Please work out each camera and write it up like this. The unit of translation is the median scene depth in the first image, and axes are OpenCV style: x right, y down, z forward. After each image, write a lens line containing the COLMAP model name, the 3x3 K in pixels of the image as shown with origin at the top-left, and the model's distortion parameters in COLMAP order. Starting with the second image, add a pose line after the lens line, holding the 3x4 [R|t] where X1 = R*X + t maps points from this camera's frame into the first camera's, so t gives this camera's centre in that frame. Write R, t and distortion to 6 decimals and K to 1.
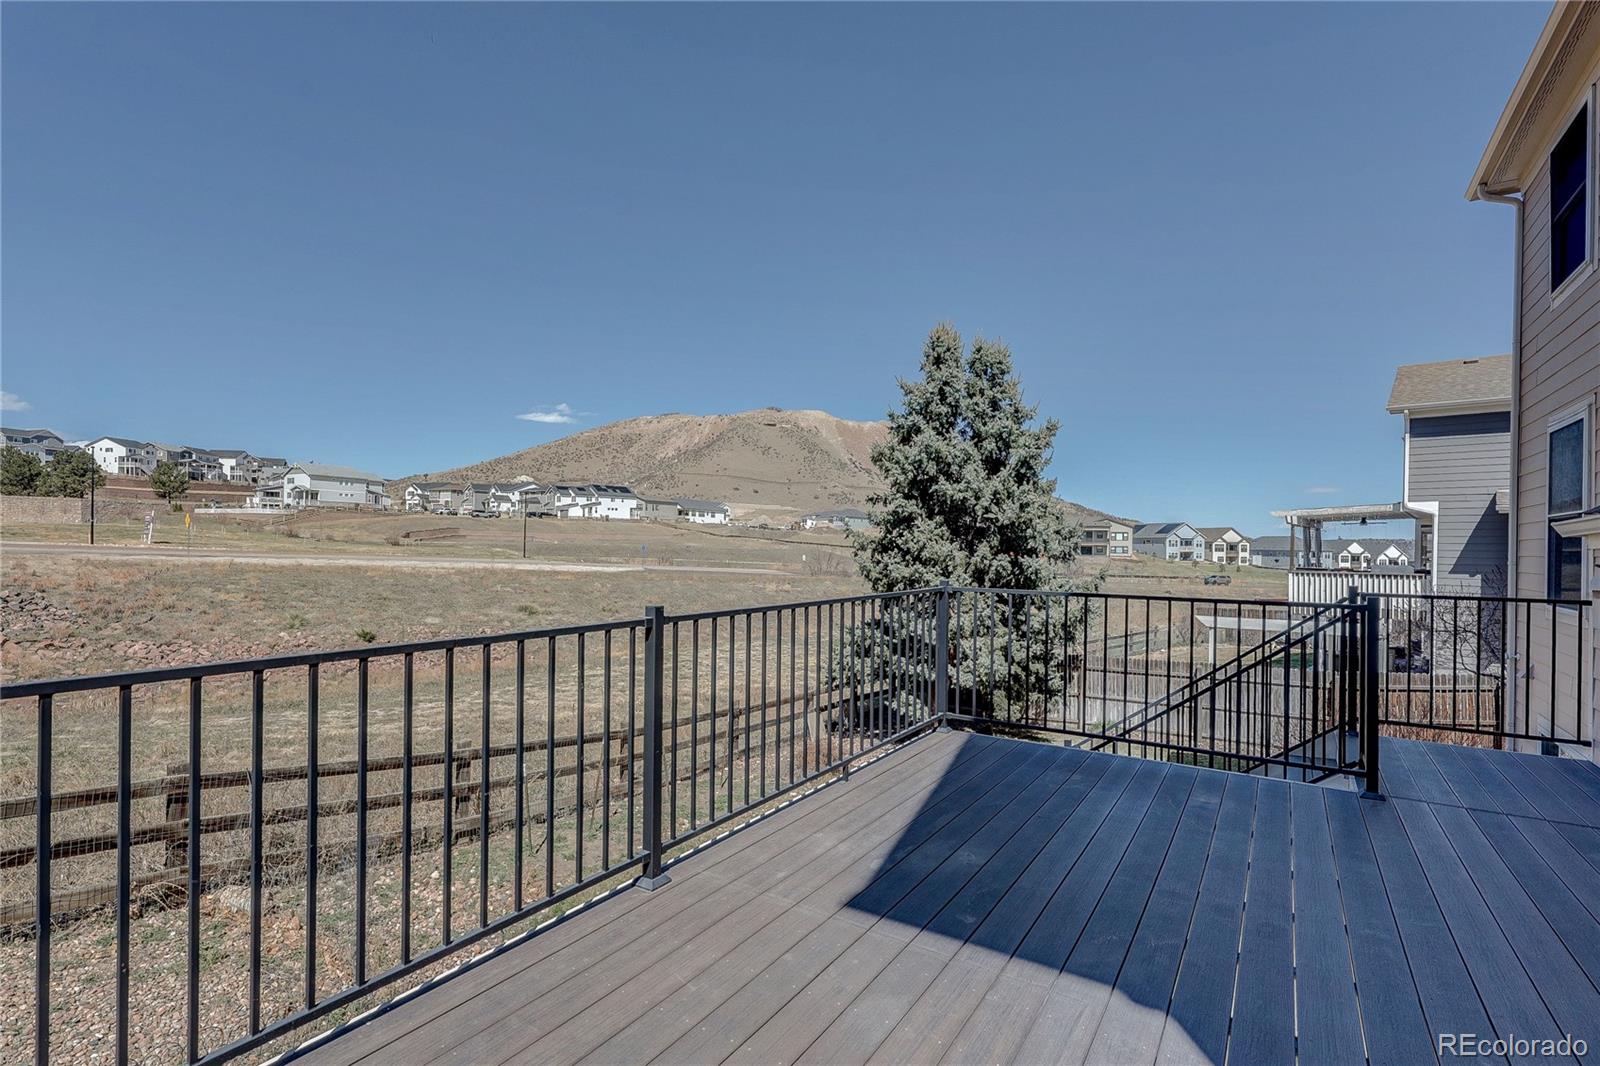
lens RADIAL K [[755.7, 0, 802.1], [0, 755.7, 547.9], [0, 0, 1]] dist [-0.005081, 0.001095]
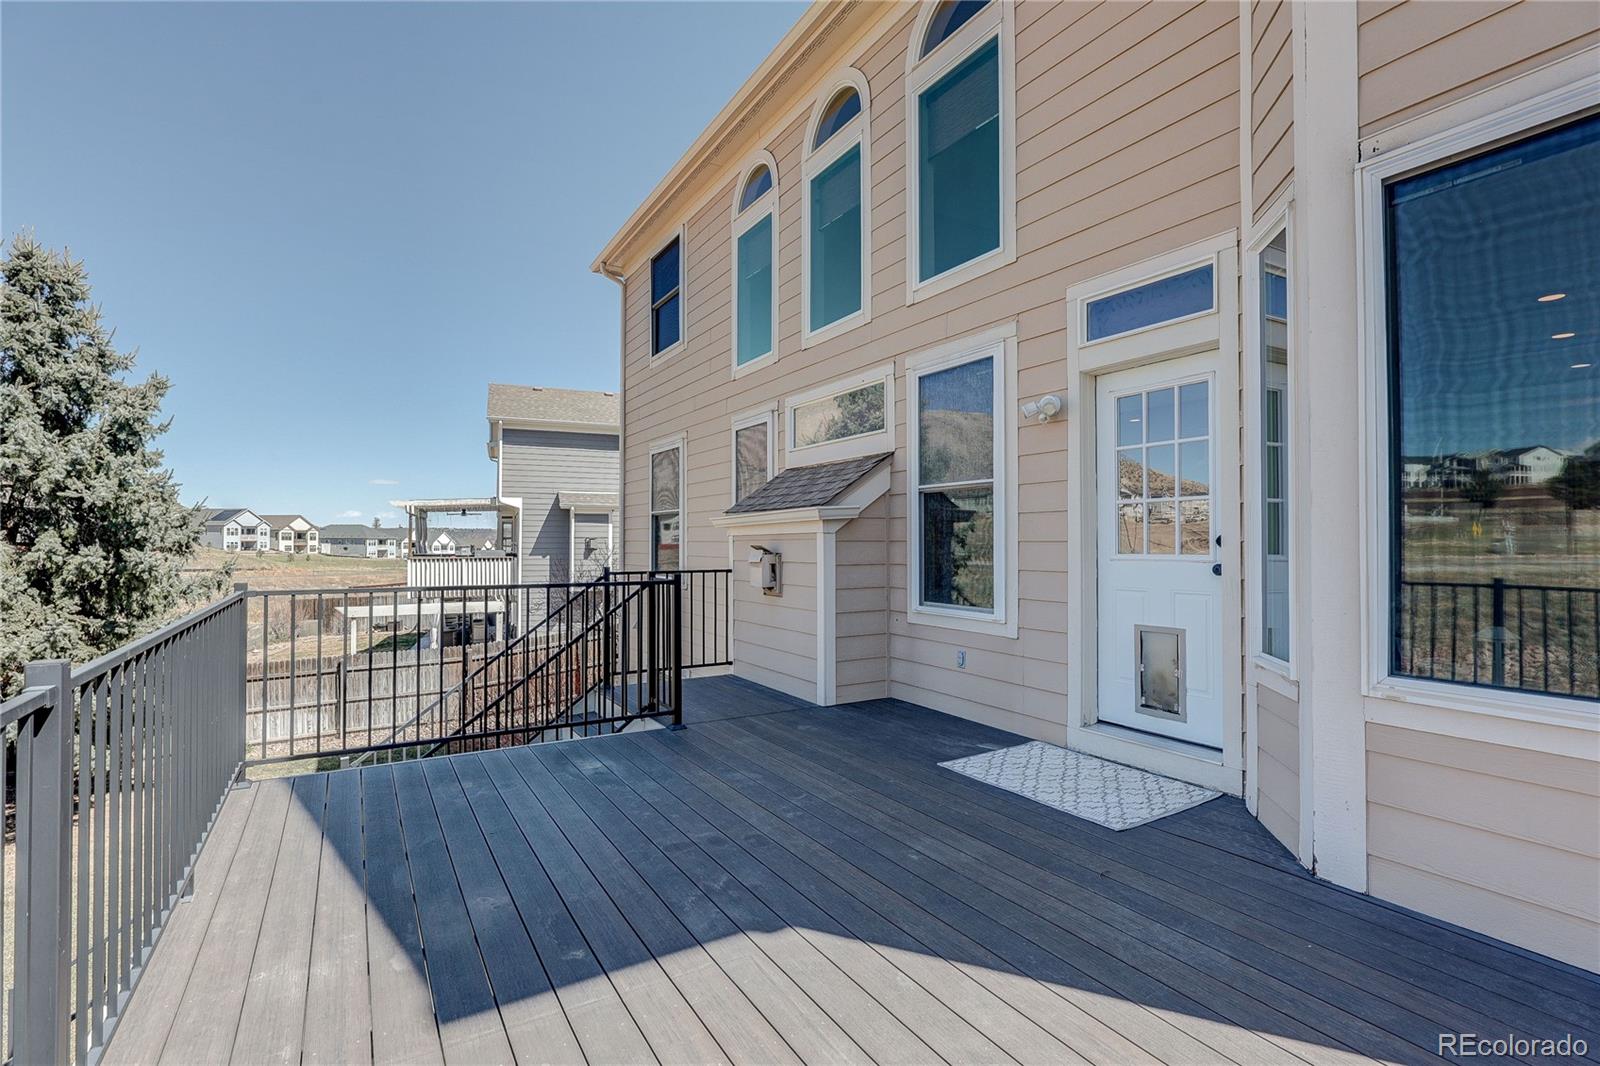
lens RADIAL K [[755.7, 0, 793.3], [0, 755.7, 520.5], [0, 0, 1]] dist [-0.005081, 0.001095]
pose [[0.441371, 0.012364, 0.897240, -0.084162], [0.006369, 0.999837, -0.016911, -0.000686], [-0.897302, 0.013179, 0.441220, 0.065509]]
